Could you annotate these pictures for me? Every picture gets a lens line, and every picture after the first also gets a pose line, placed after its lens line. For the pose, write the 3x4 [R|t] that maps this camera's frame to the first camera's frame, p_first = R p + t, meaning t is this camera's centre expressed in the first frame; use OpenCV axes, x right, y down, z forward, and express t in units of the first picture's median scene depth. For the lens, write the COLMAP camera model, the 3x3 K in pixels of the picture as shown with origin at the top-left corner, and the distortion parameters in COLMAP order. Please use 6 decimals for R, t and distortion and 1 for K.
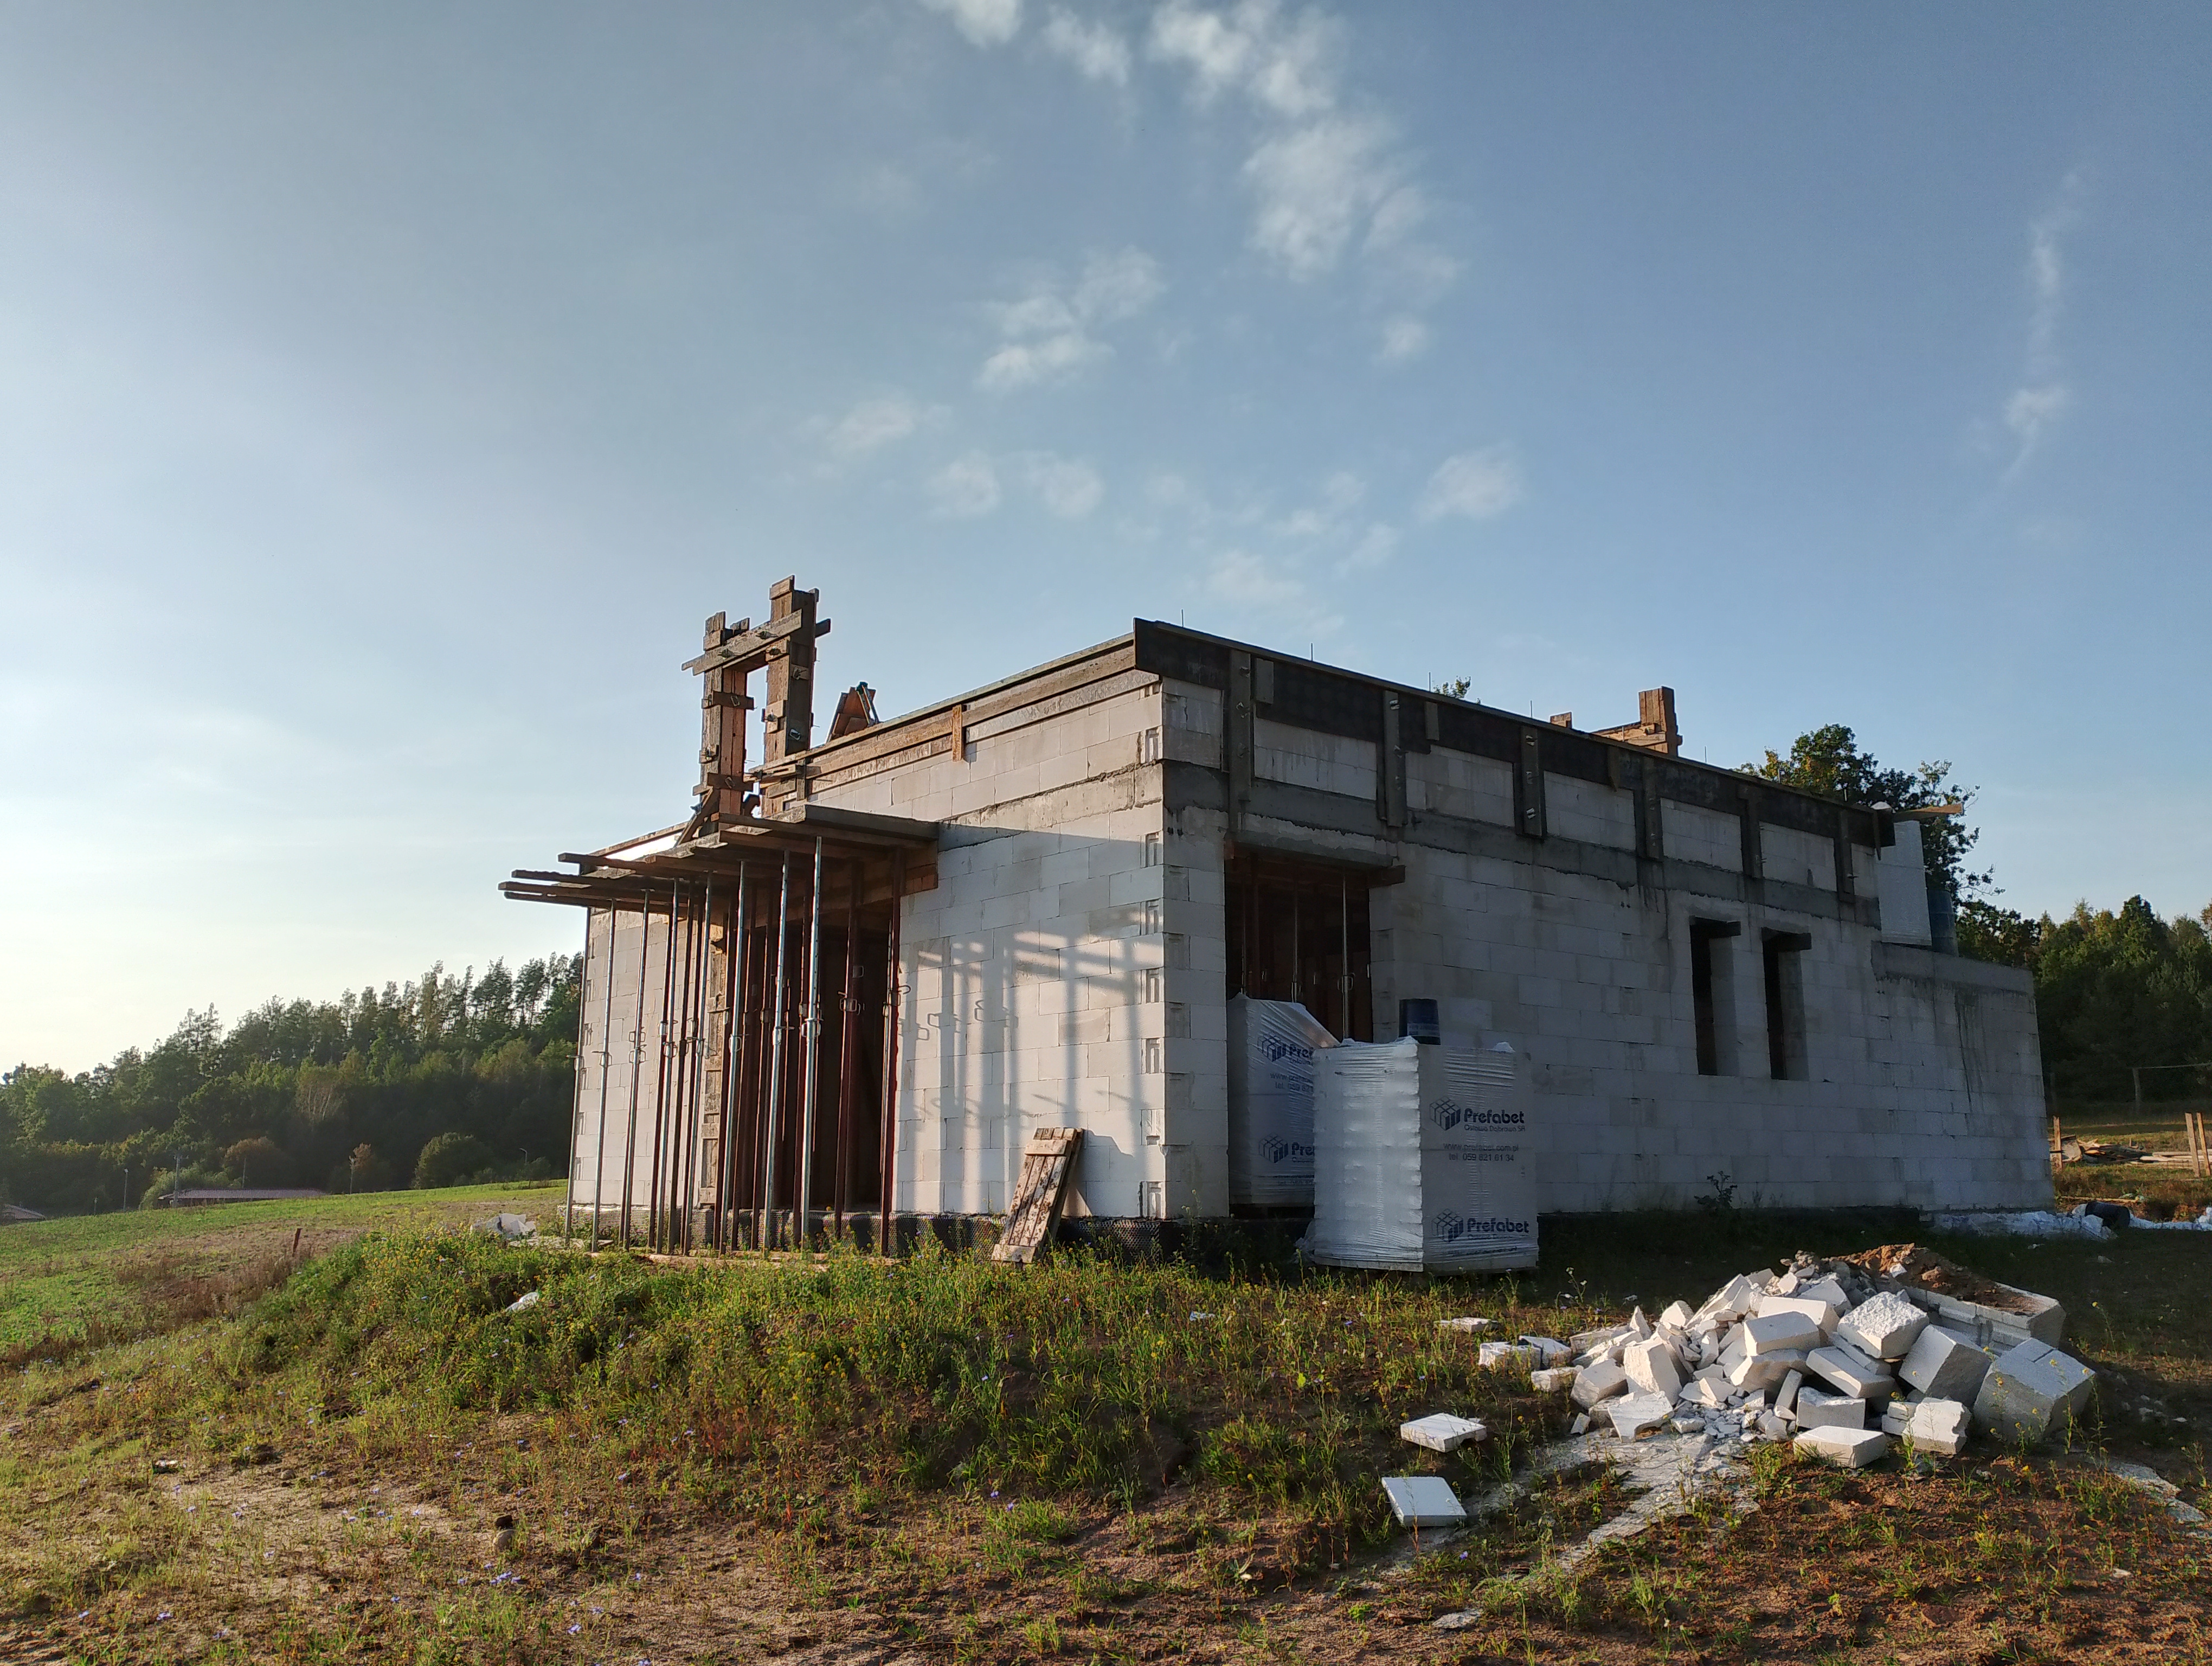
lens RADIAL K [[1776.4, 0, 1105.0], [0, 1776.4, 831.8], [0, 0, 1]] dist [-0.045891, -0.002143]
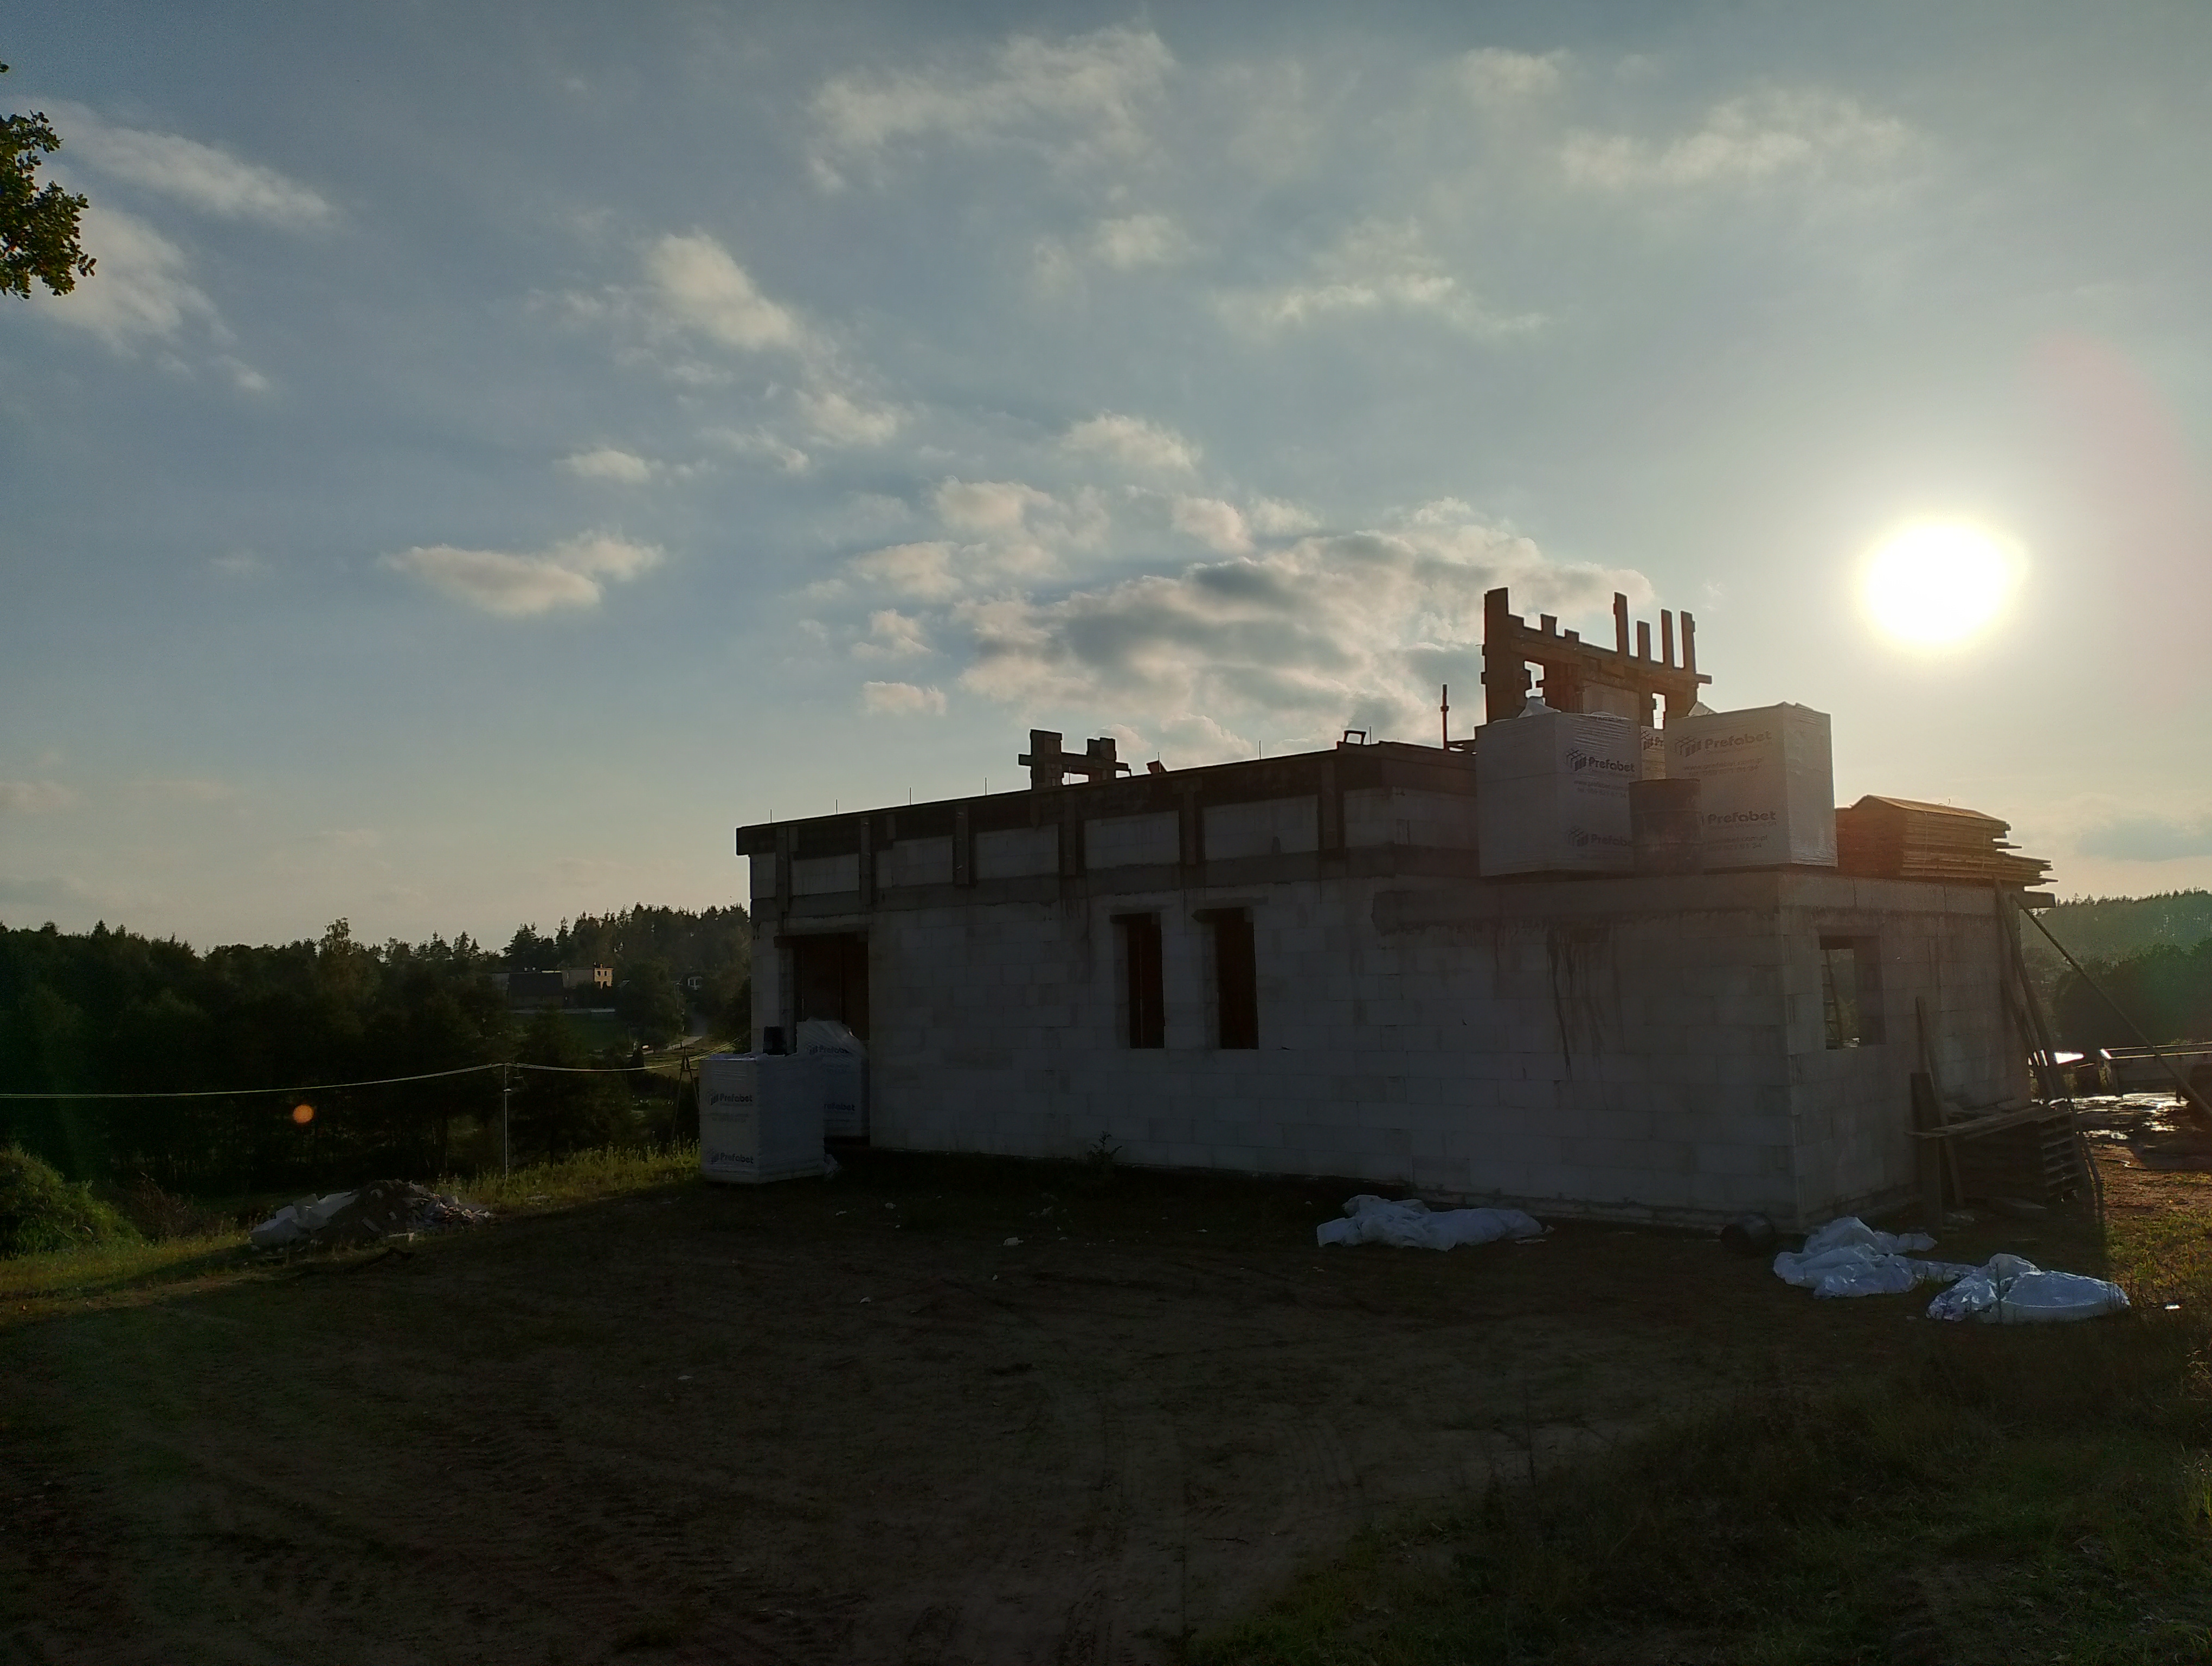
lens RADIAL K [[1776.4, 0, 1105.0], [0, 1776.4, 834.0], [0, 0, 1]] dist [-0.045891, -0.002143]
pose [[0.174583, -0.093993, -0.980146, 1.605997], [0.216992, 0.974633, -0.054814, 0.062867], [0.960435, -0.203115, 0.190550, 0.835785]]
